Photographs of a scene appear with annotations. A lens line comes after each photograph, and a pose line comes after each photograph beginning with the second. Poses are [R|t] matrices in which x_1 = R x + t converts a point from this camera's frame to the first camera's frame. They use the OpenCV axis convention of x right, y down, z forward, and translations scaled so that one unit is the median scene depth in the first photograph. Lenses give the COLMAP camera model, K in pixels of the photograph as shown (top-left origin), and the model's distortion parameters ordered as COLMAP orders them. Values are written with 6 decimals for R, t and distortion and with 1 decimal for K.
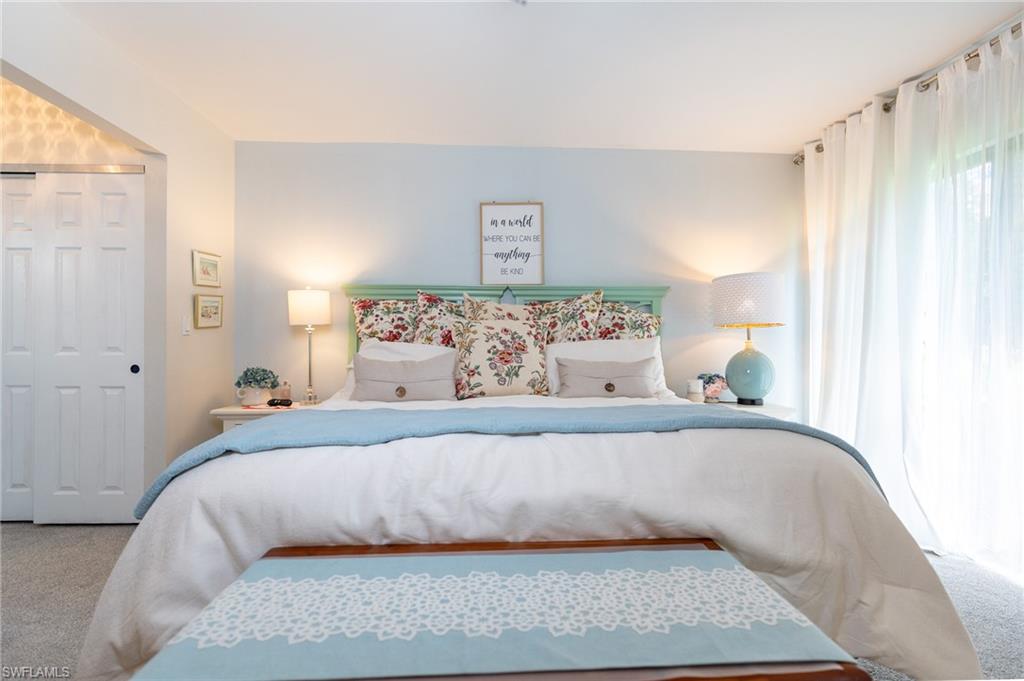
lens RADIAL K [[480.0, 0, 508.3], [0, 480.0, 344.9], [0, 0, 1]] dist [-0.004284, 0.000734]
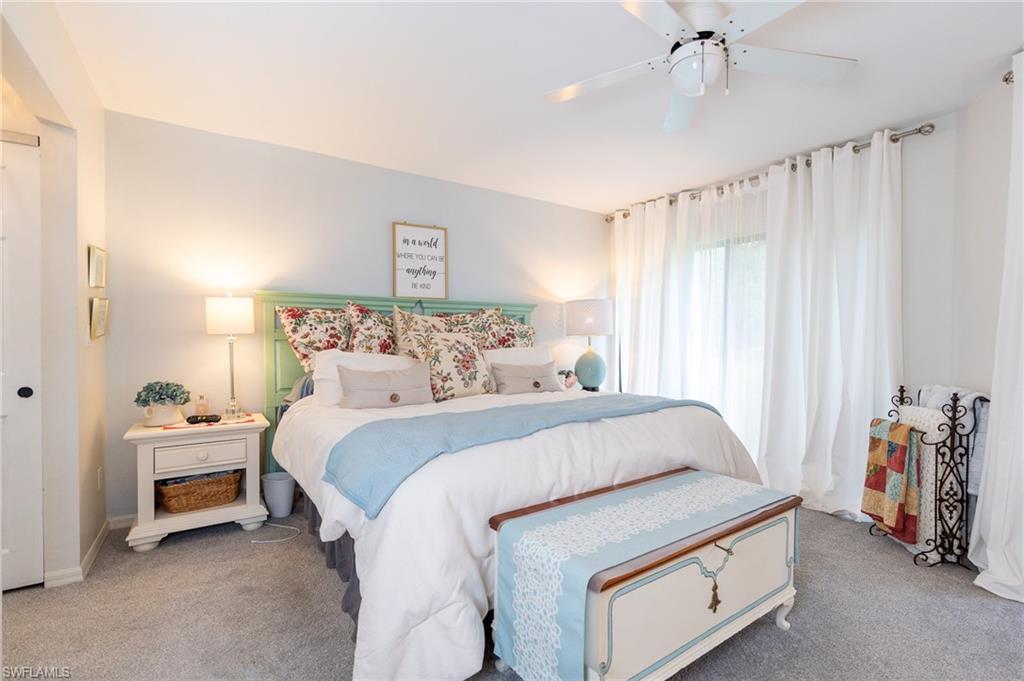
lens RADIAL K [[474.8, 0, 508.8], [0, 474.8, 342.8], [0, 0, 1]] dist [-0.000710, 0.000220]
pose [[0.854417, -0.005773, 0.519555, -0.439546], [-0.001285, 0.999912, 0.013224, -0.037430], [-0.519586, -0.011966, 0.854335, -0.075378]]
